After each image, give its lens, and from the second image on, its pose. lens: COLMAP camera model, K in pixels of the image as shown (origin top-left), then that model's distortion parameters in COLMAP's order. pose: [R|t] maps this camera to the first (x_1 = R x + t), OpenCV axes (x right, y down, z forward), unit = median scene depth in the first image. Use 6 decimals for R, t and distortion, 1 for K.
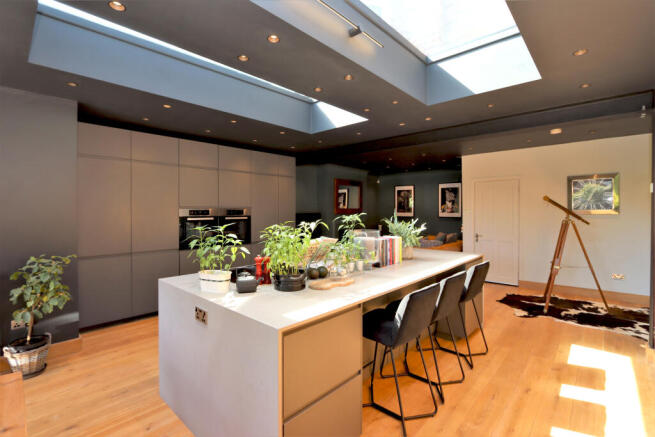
lens RADIAL K [[302.4, 0, 324.4], [0, 302.4, 211.6], [0, 0, 1]] dist [-0.012922, -0.000314]
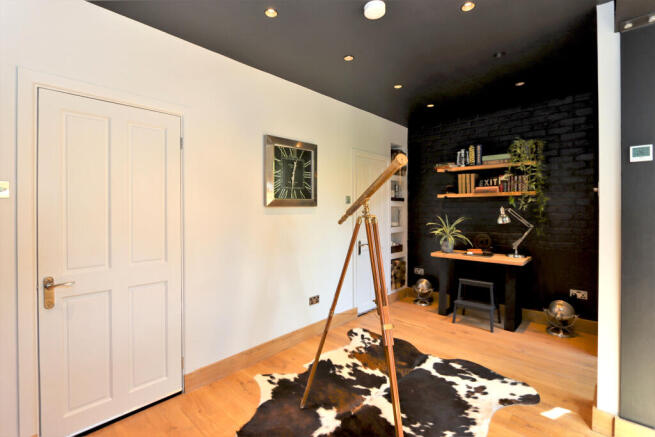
lens RADIAL K [[302.4, 0, 324.4], [0, 302.4, 211.6], [0, 0, 1]] dist [-0.012922, -0.000314]
pose [[0.007192, -0.003649, 0.999967, 0.258260], [0.005345, 0.999979, 0.003610, 0.014474], [-0.999960, 0.005319, 0.007212, 0.810936]]
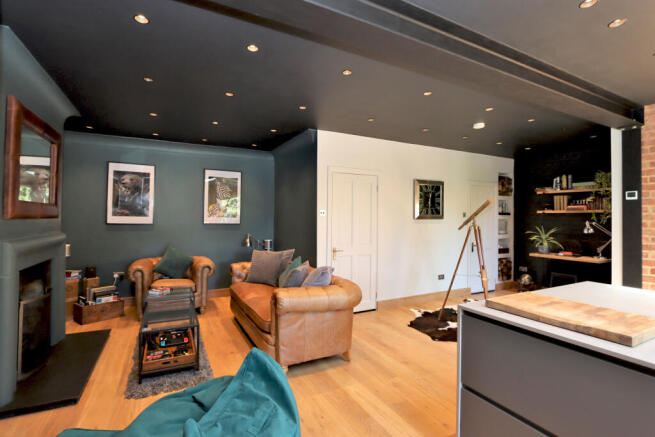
lens RADIAL K [[314.5, 0, 323.6], [0, 314.5, 212.2], [0, 0, 1]] dist [-0.012615, -0.000098]
pose [[0.343111, 0.020840, 0.939064, -0.192832], [-0.007771, 0.999783, -0.019348, 0.007119], [-0.939263, -0.000658, 0.343198, 0.843272]]
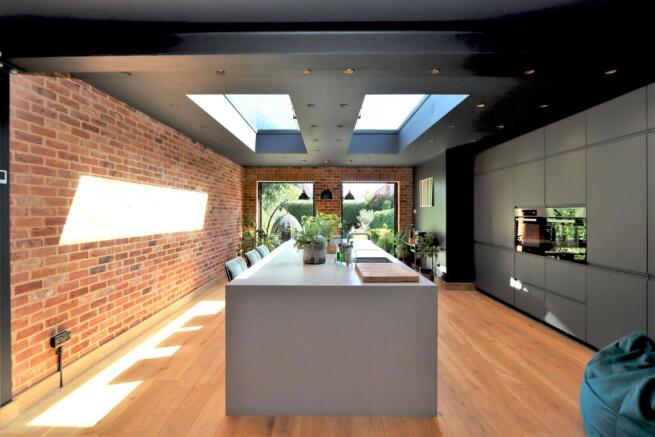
lens RADIAL K [[302.4, 0, 324.4], [0, 302.4, 211.6], [0, 0, 1]] dist [-0.012922, -0.000314]
pose [[-0.743576, -0.000572, -0.668651, 0.501508], [-0.000450, 1.000000, -0.000356, 0.000464], [0.668651, 0.000036, -0.743576, 1.009784]]
